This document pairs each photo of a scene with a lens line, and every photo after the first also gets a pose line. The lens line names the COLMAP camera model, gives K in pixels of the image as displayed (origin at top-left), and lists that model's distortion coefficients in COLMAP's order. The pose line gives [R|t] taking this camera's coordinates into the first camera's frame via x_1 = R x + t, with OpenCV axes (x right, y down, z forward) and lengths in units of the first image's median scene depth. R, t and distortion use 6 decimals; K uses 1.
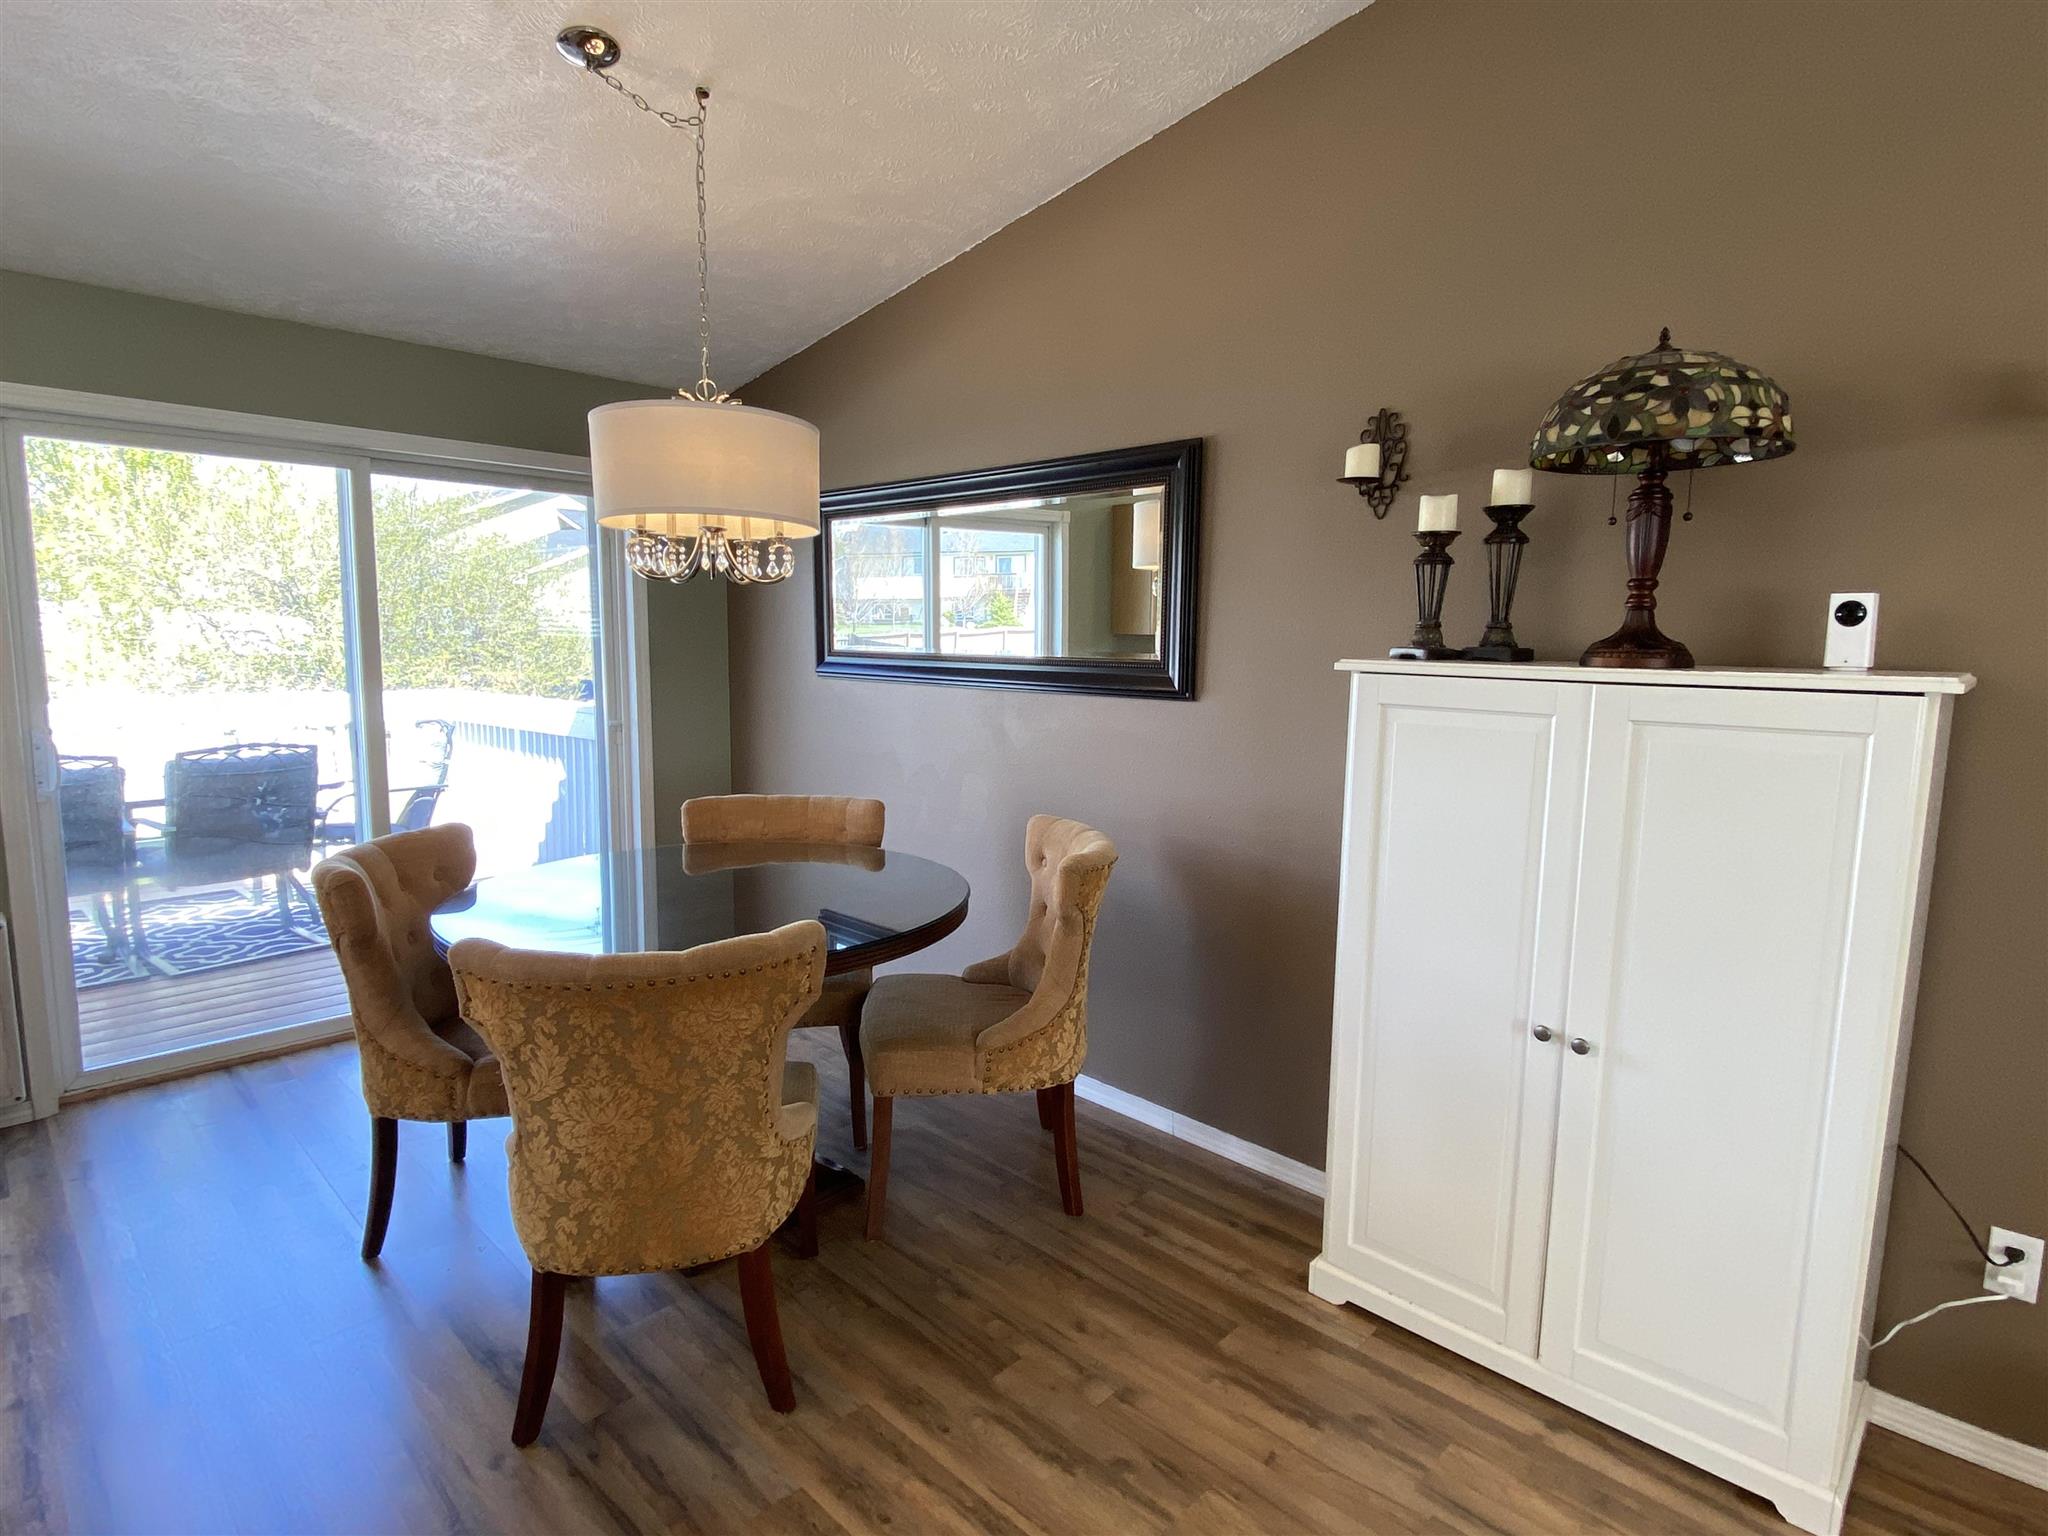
lens RADIAL K [[1051.2, 0, 1022.3], [0, 1051.2, 761.6], [0, 0, 1]] dist [0.055673, -0.053808]
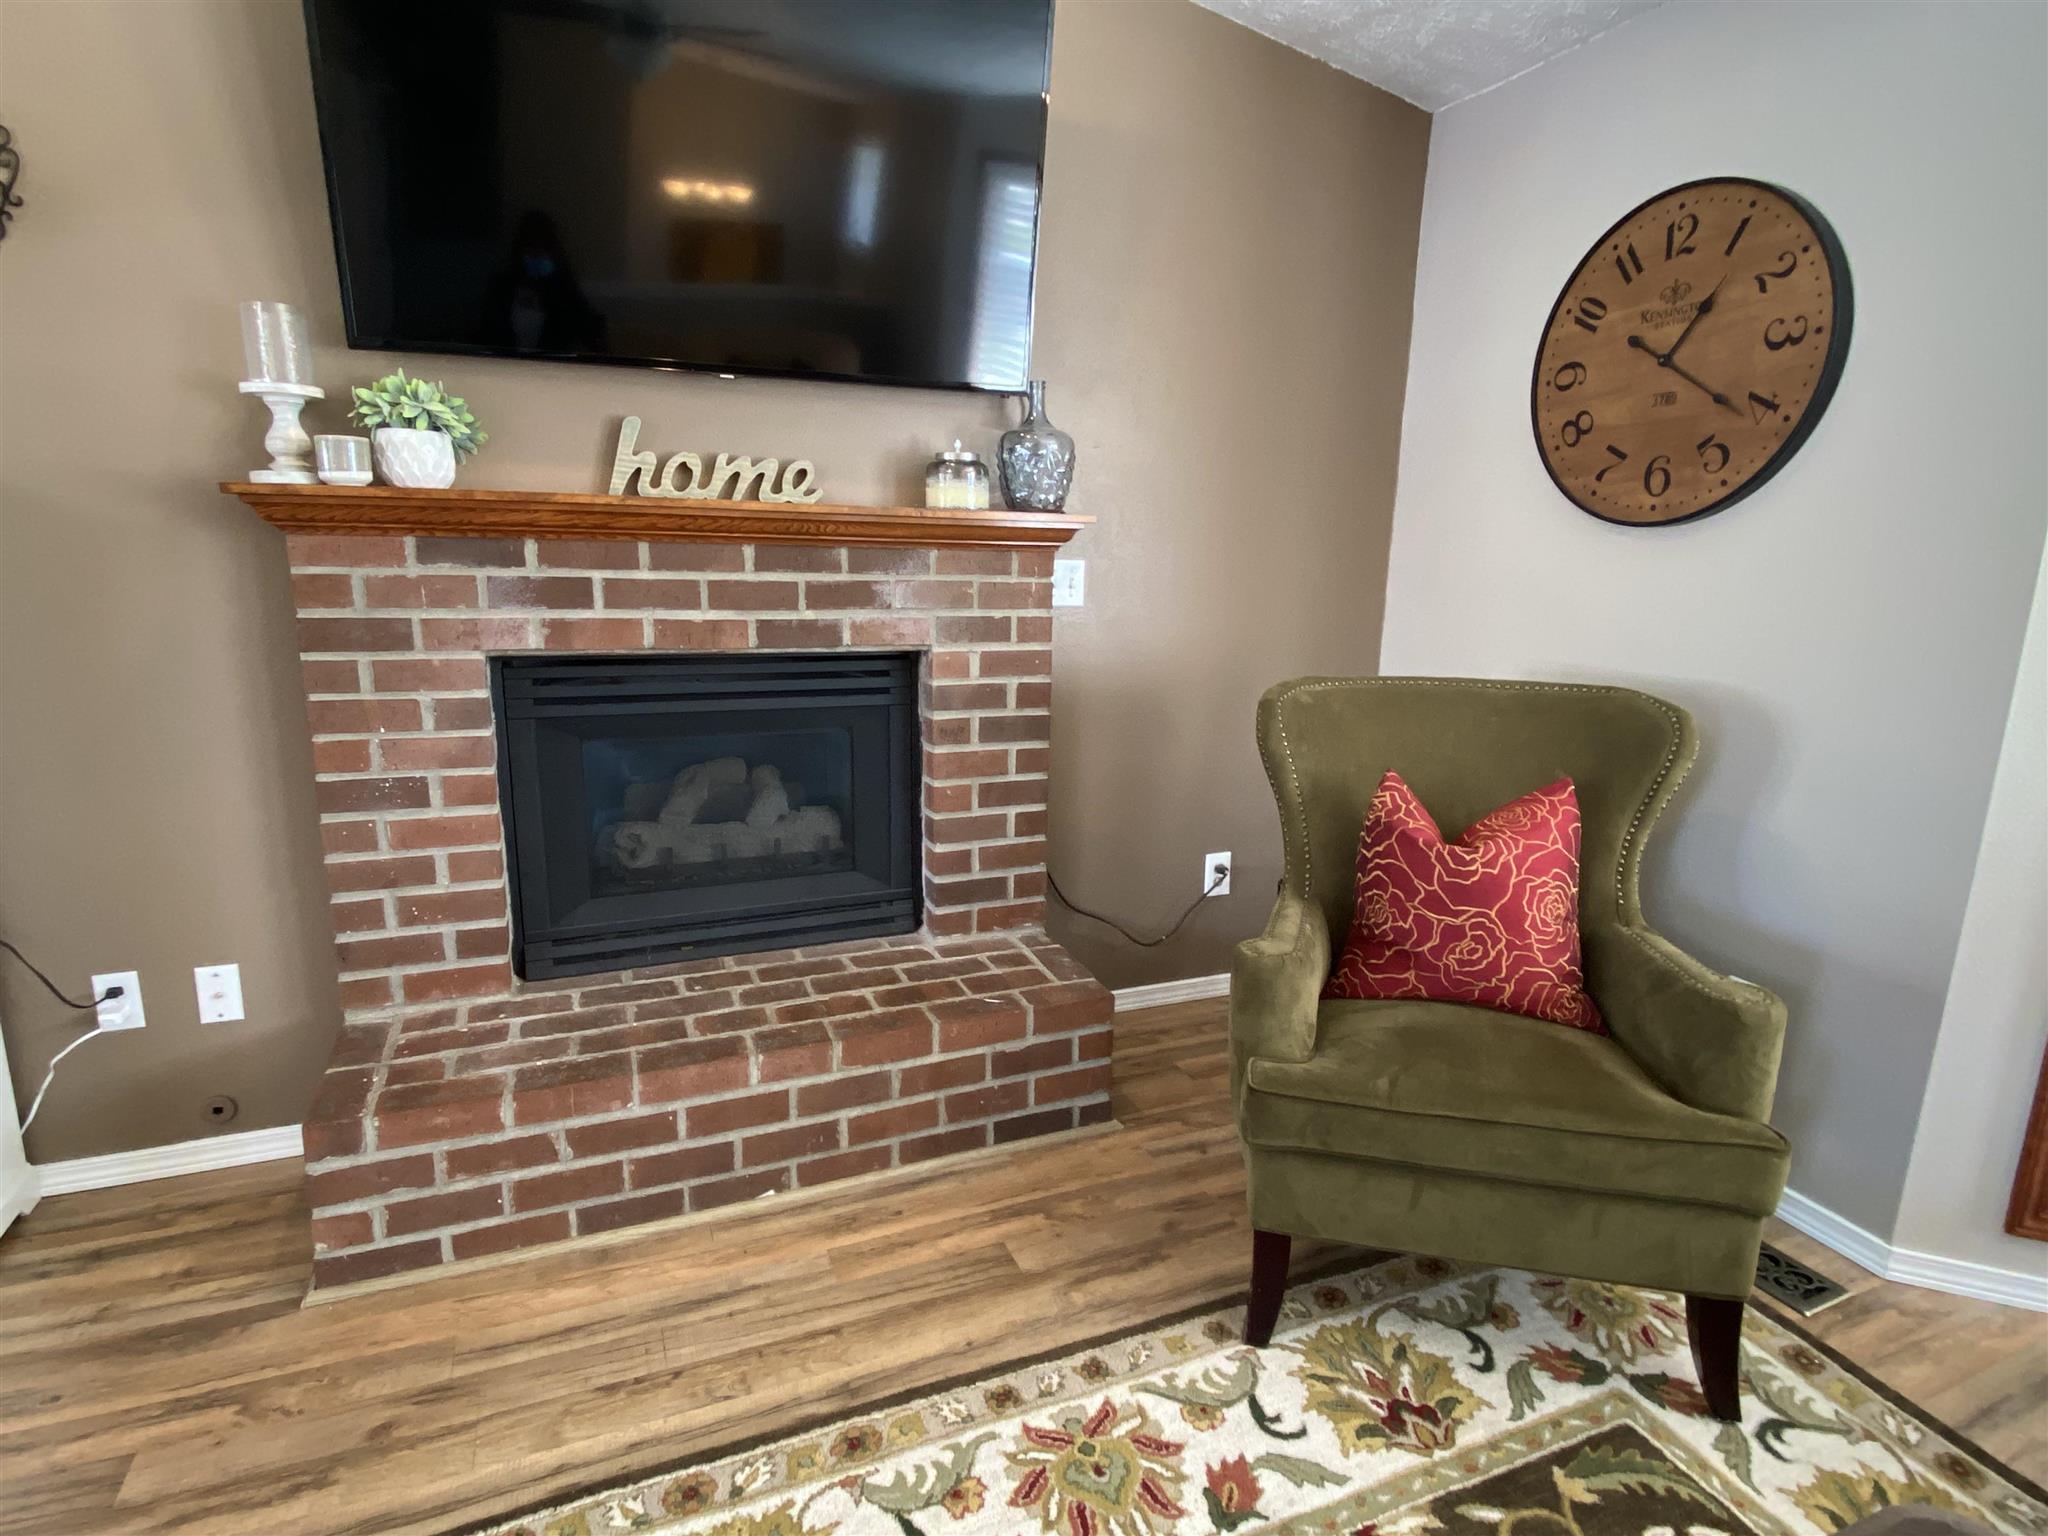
lens RADIAL K [[1039.0, 0, 1024.0], [0, 1039.0, 768.0], [0, 0, 1]] dist [0.059501, -0.068050]
pose [[0.392617, -0.193007, 0.899222, 0.317207], [0.093625, 0.981040, 0.169690, 0.116417], [-0.914924, 0.017566, 0.403243, -0.293214]]
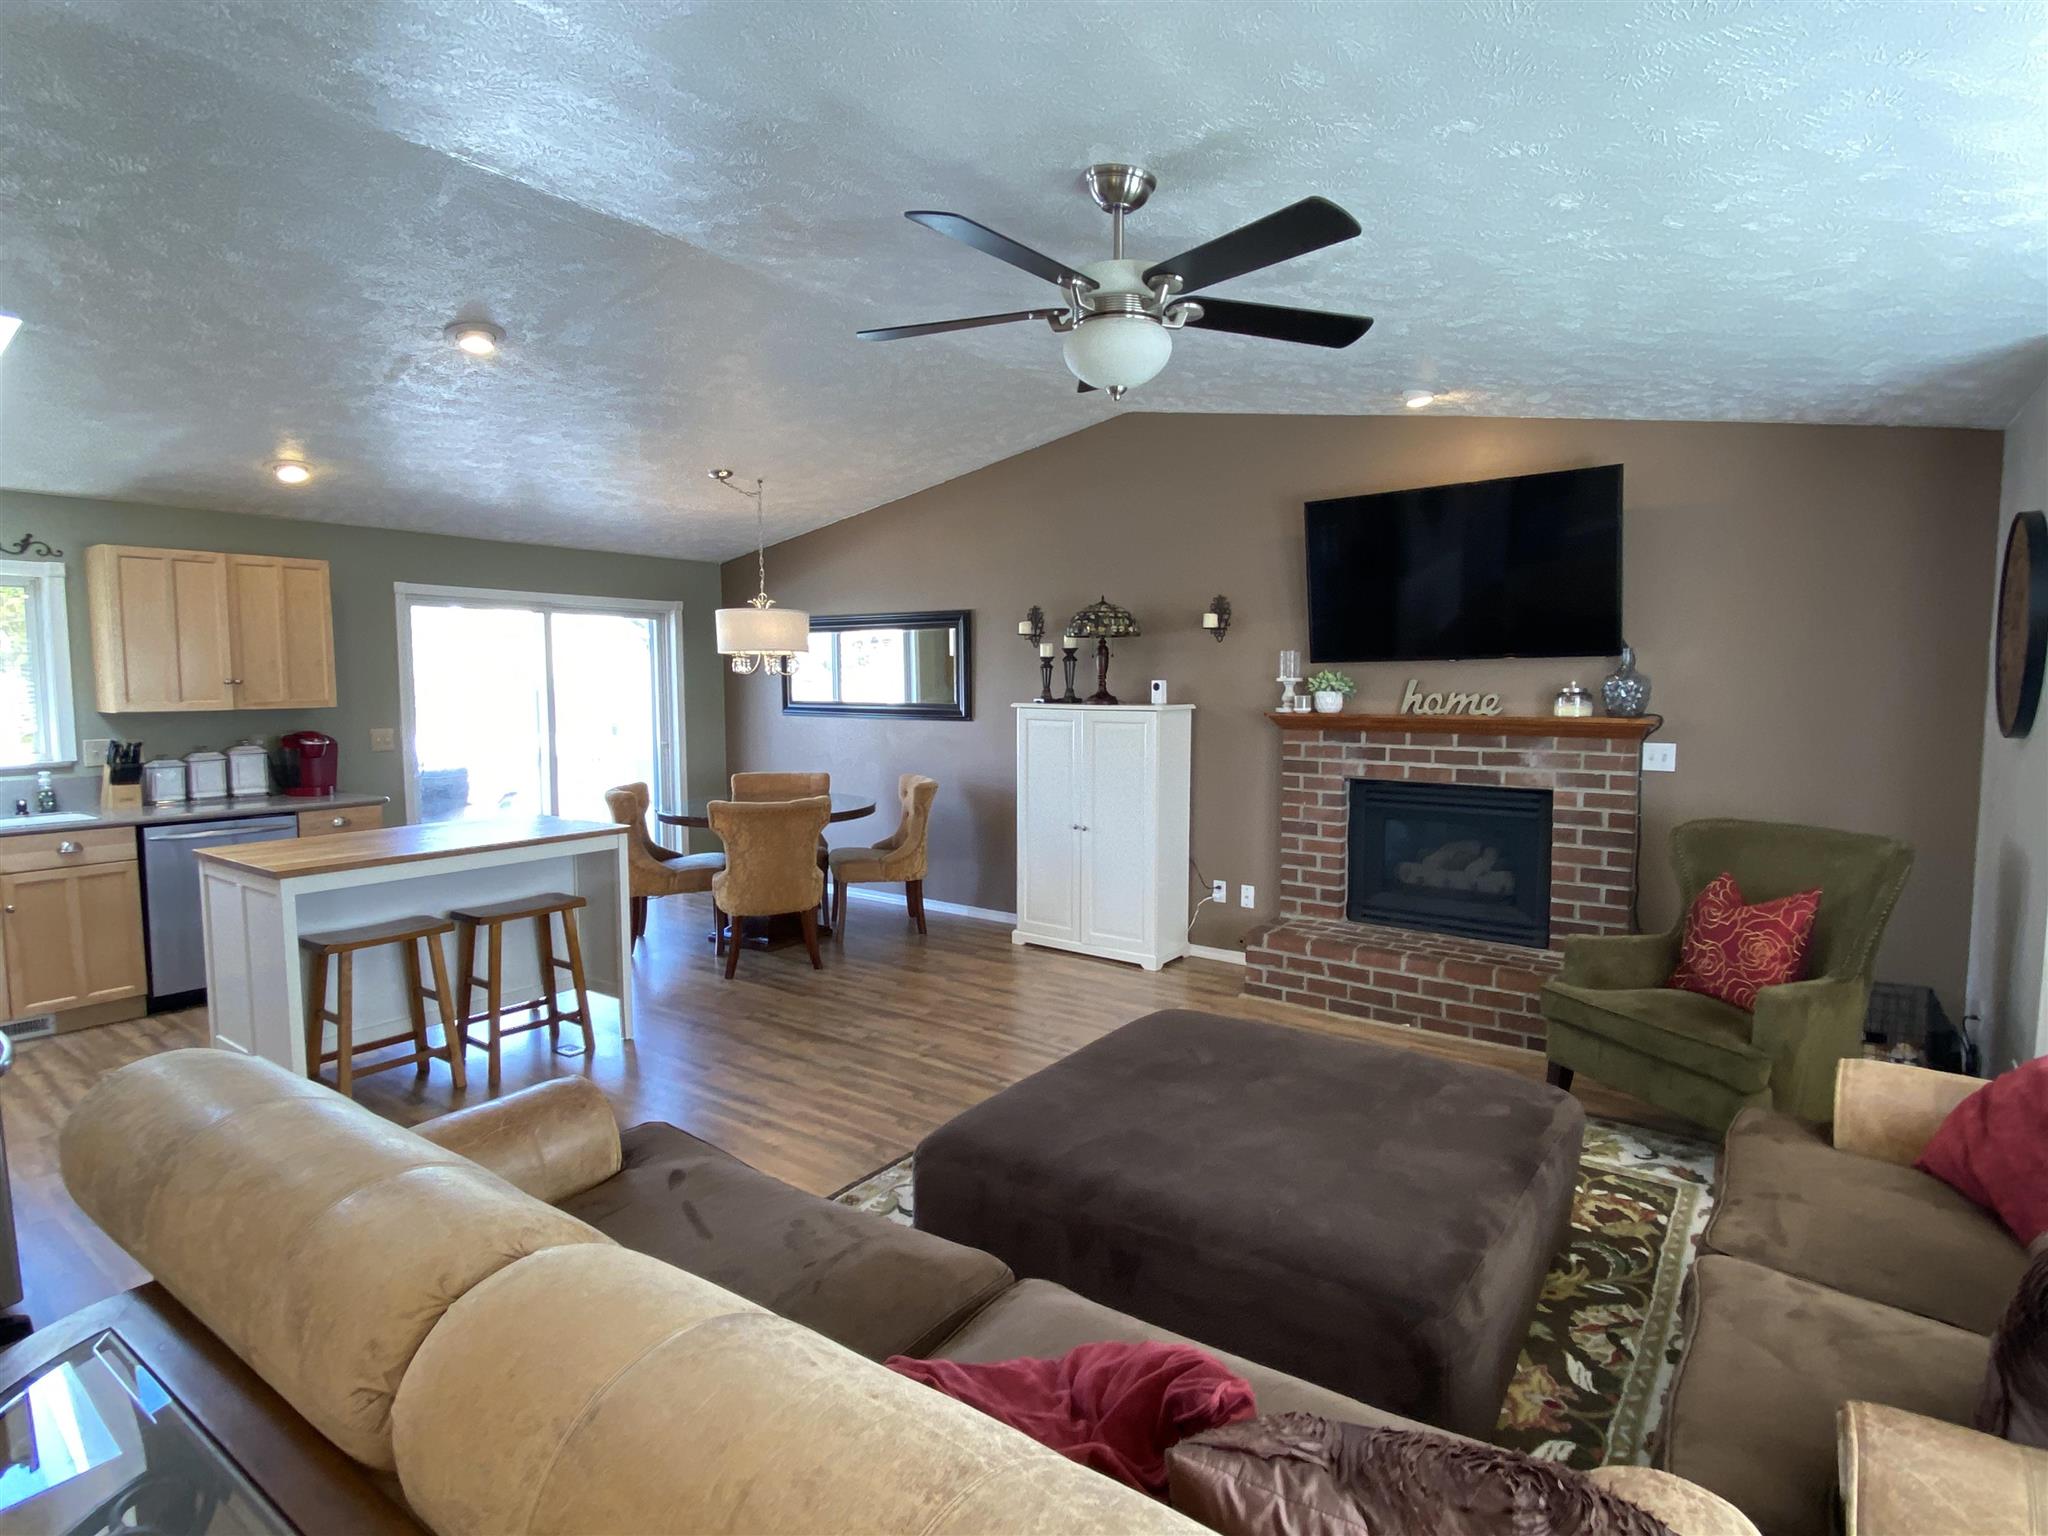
lens RADIAL K [[1051.2, 0, 1022.3], [0, 1051.2, 761.6], [0, 0, 1]] dist [0.055673, -0.053808]
pose [[0.990936, -0.023378, 0.132282, -0.043551], [0.028716, 0.998842, -0.038592, 0.170390], [-0.131226, 0.042041, 0.990461, -1.800380]]
